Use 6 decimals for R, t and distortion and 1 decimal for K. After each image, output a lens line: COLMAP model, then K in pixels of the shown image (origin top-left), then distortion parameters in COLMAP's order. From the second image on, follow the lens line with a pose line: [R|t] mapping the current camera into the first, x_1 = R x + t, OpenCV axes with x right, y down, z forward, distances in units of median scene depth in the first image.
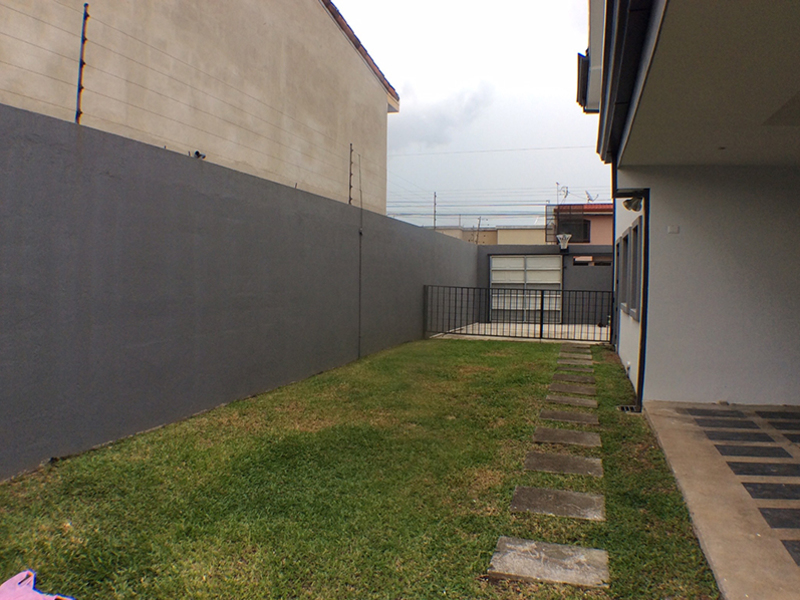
lens RADIAL K [[526.5, 0, 405.6], [0, 526.5, 300.7], [0, 0, 1]] dist [-0.154237, 0.013740]
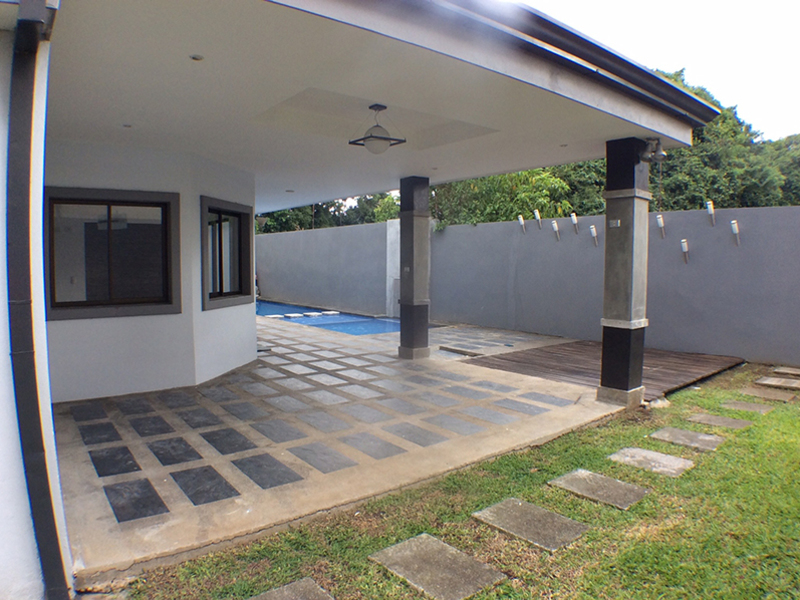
lens RADIAL K [[526.5, 0, 405.6], [0, 526.5, 300.7], [0, 0, 1]] dist [-0.154237, 0.013740]
pose [[-0.841955, -0.052396, 0.536997, 0.106223], [0.010909, 0.993417, 0.114034, -0.104661], [-0.539437, 0.101869, -0.835841, 2.076093]]
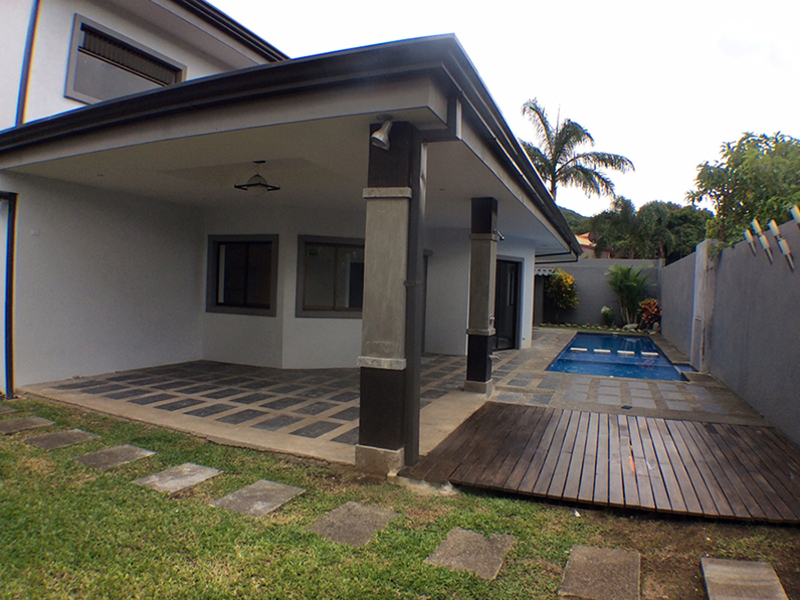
lens RADIAL K [[526.5, 0, 405.6], [0, 526.5, 300.7], [0, 0, 1]] dist [-0.154237, 0.013740]
pose [[0.042490, -0.034899, 0.998487, -0.907098], [0.006722, 0.999377, 0.034644, -0.033885], [-0.999074, 0.005240, 0.042699, 0.213882]]
